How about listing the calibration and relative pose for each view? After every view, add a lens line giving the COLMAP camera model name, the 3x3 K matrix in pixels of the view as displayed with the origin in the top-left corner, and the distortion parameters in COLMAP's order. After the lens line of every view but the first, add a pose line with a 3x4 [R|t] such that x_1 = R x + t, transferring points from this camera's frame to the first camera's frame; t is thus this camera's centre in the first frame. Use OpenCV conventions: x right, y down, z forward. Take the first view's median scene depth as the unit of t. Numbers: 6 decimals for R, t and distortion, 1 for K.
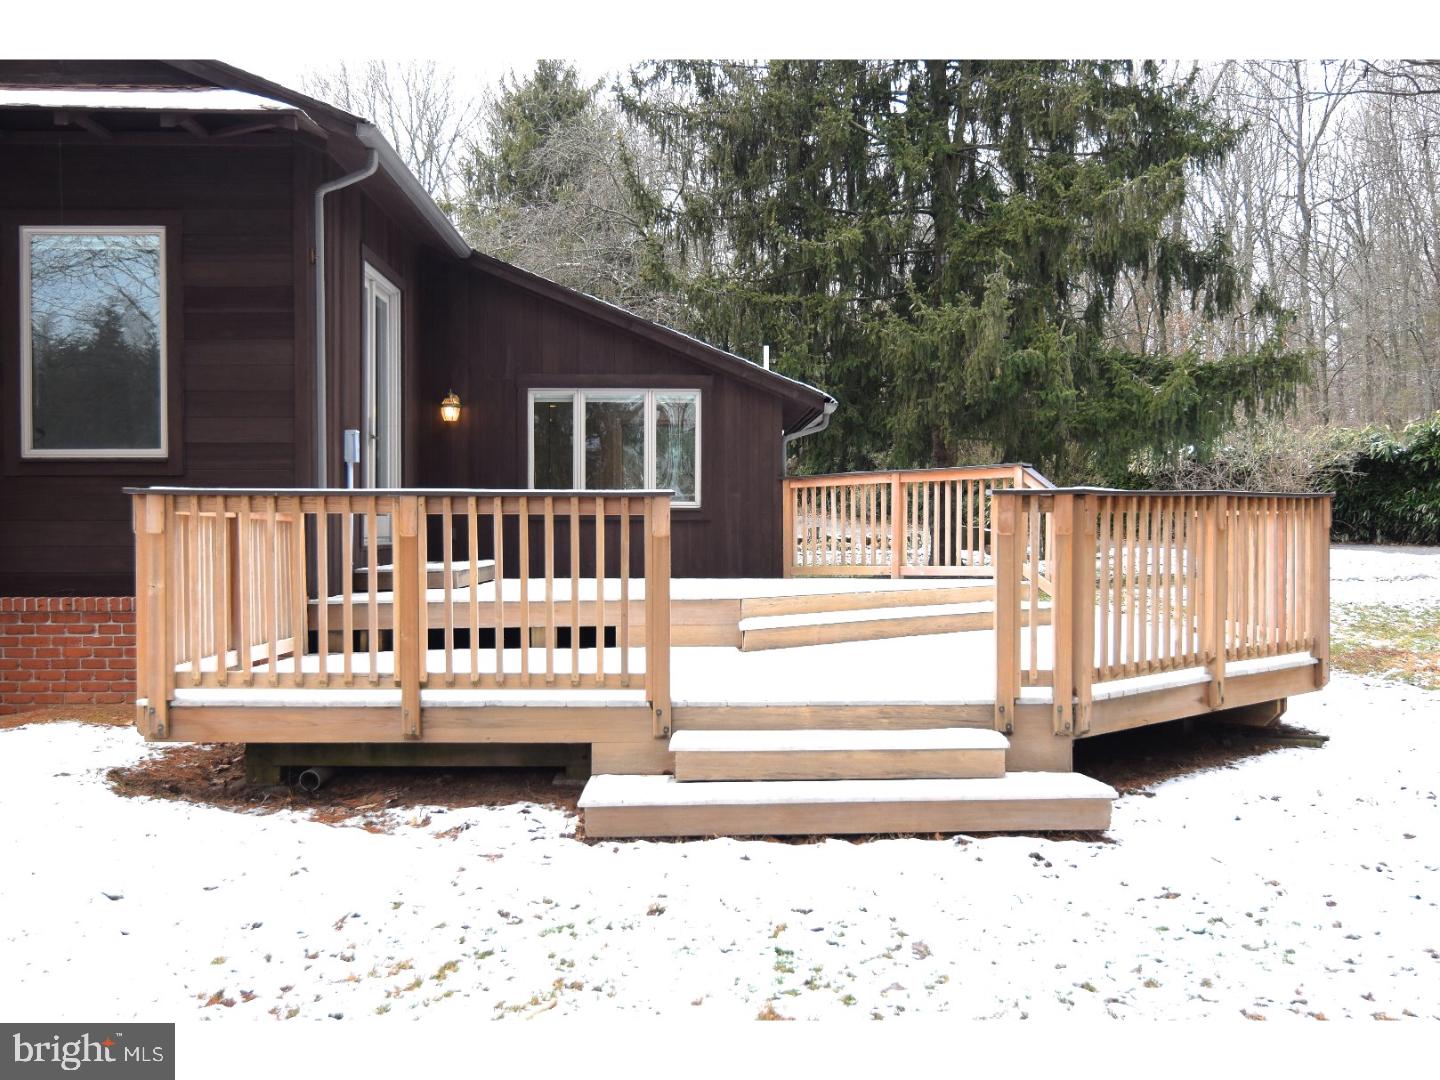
lens RADIAL K [[1551.7, 0, 720.1], [0, 1551.7, 543.7], [0, 0, 1]] dist [0.069096, 0.000000]
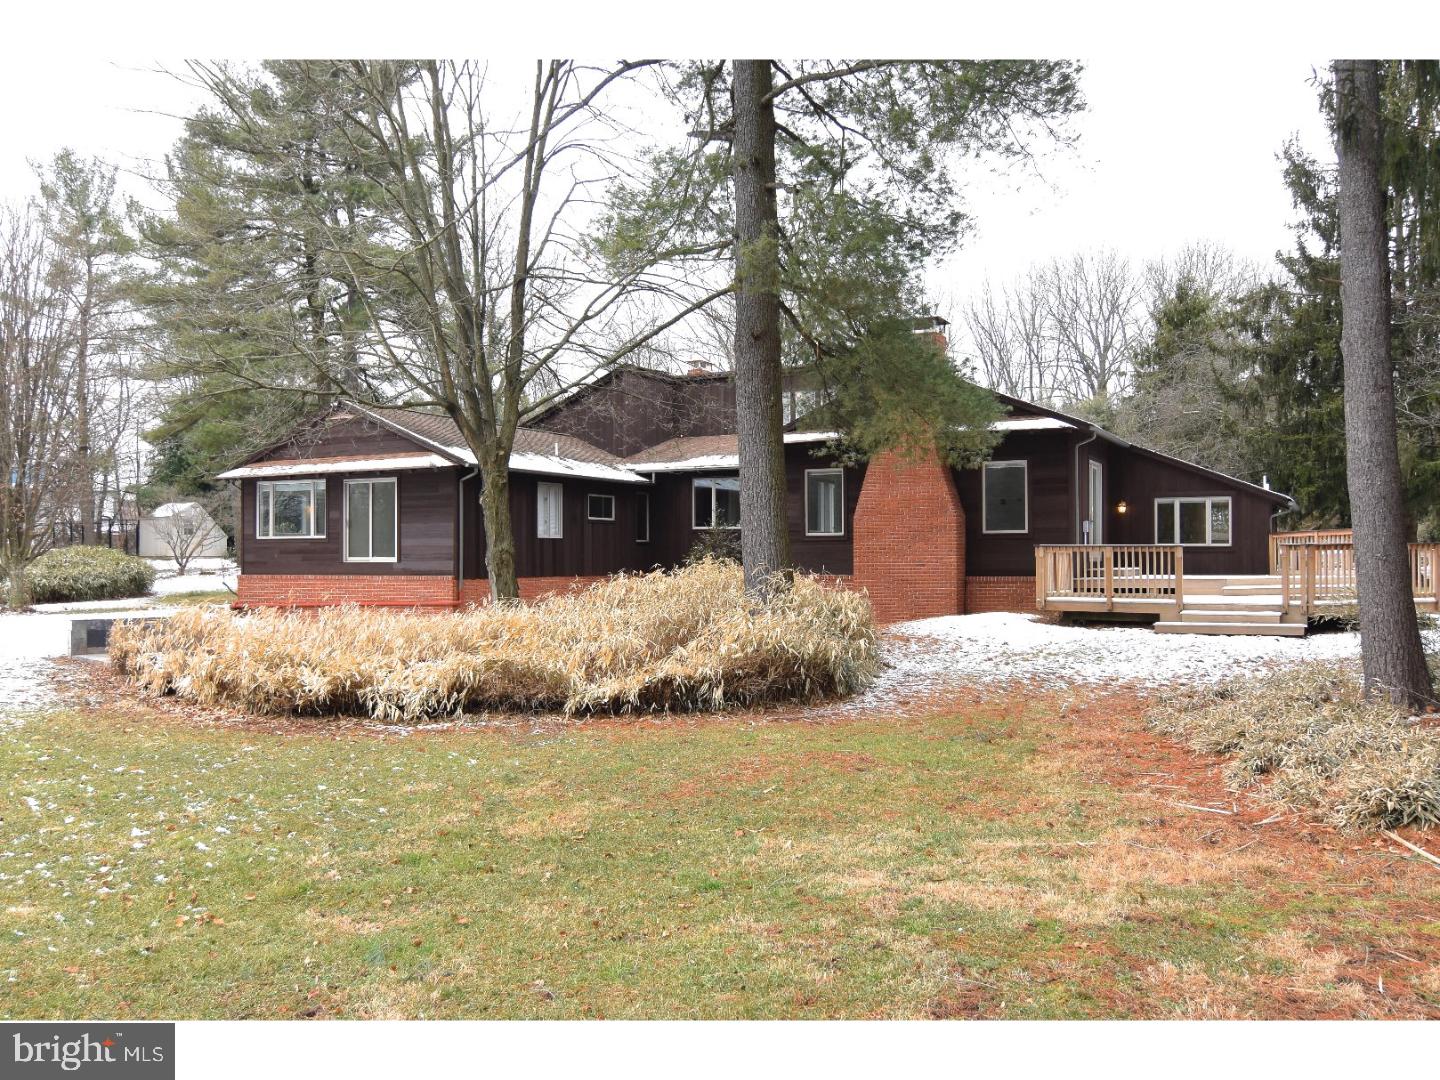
lens RADIAL K [[1177.2, 0, 718.2], [0, 1177.2, 544.5], [0, 0, 1]] dist [0.004026, 0.008650]
pose [[0.873911, -0.007731, -0.486025, 0.235681], [-0.001224, 0.999835, -0.018104, 0.010877], [0.486085, 0.016416, 0.873757, -1.273852]]
